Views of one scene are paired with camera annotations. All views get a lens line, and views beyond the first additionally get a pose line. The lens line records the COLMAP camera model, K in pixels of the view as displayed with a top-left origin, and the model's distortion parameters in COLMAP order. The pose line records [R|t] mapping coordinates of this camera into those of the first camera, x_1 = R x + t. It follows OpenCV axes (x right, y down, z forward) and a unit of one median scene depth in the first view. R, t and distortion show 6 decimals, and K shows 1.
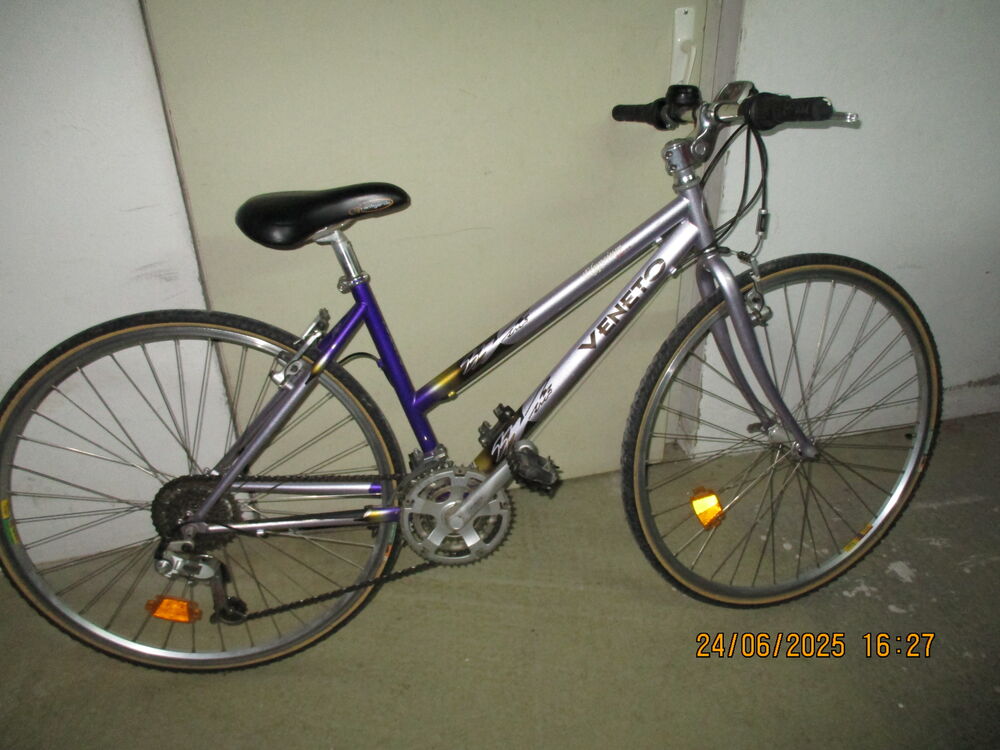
lens RADIAL K [[835.5, 0, 500.0], [0, 835.5, 375.0], [0, 0, 1]] dist [-0.038663, 0.004702]
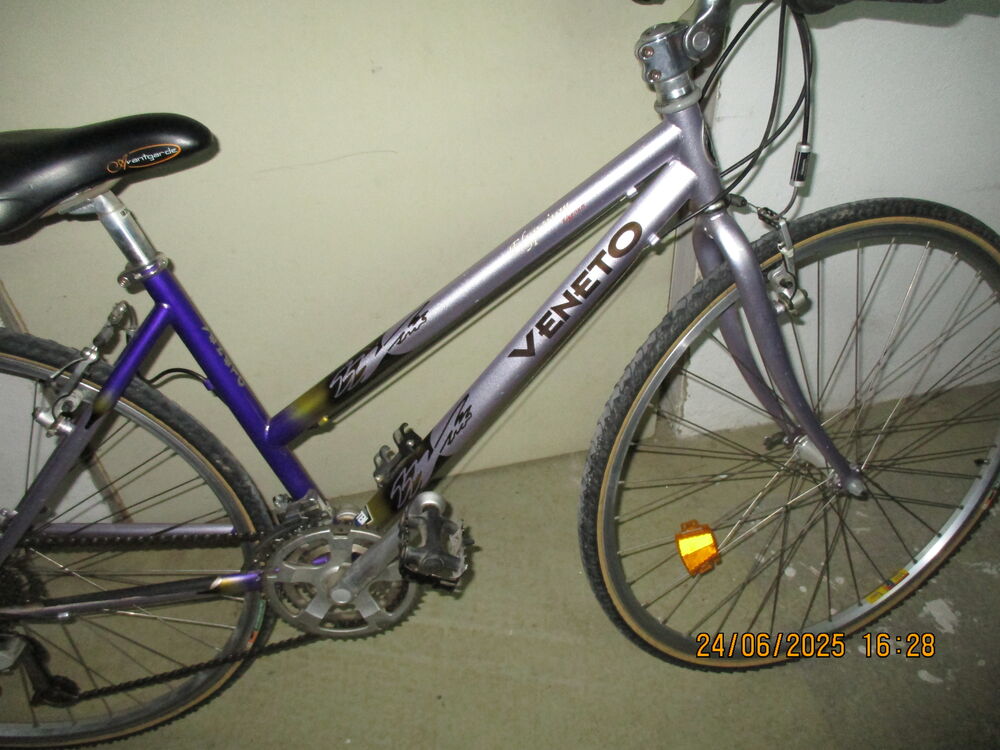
lens RADIAL K [[829.0, 0, 491.5], [0, 829.0, 365.1], [0, 0, 1]] dist [-0.034680, 0.007719]
pose [[0.999089, -0.004085, -0.042490, 0.107733], [0.011318, 0.985132, 0.171428, -0.136659], [0.041158, -0.171752, 0.984280, 0.352917]]
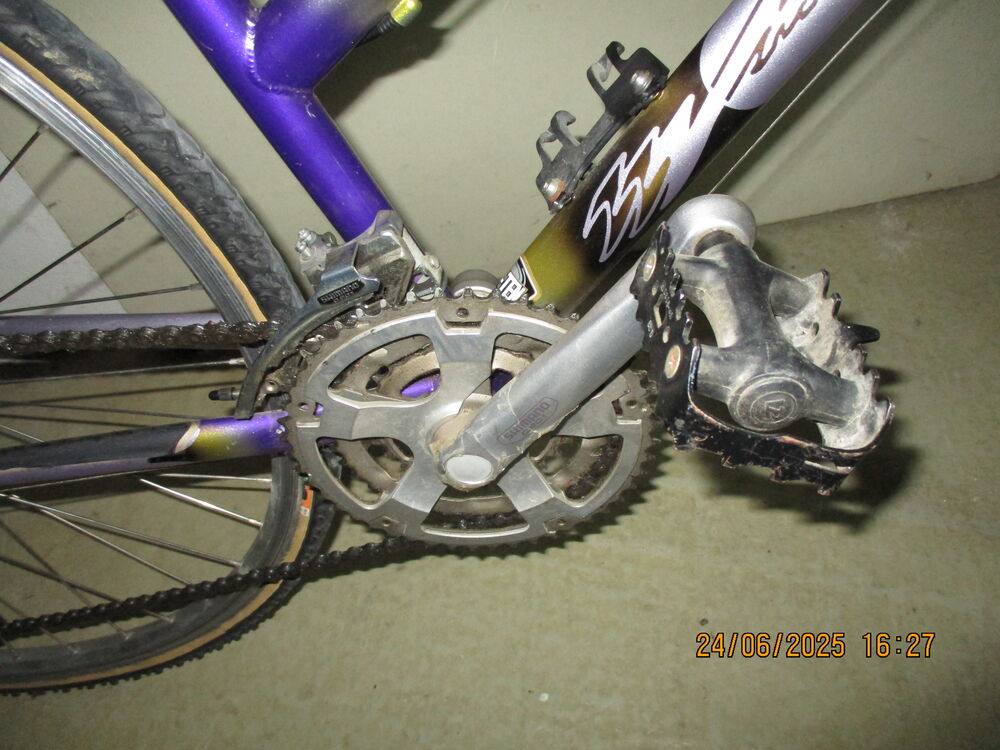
lens RADIAL K [[835.5, 0, 500.0], [0, 835.5, 375.0], [0, 0, 1]] dist [-0.038663, 0.004702]
pose [[0.985073, 0.007949, -0.171956, 0.011413], [0.057622, 0.926077, 0.372908, 0.033270], [0.162209, -0.377250, 0.911795, 0.747755]]
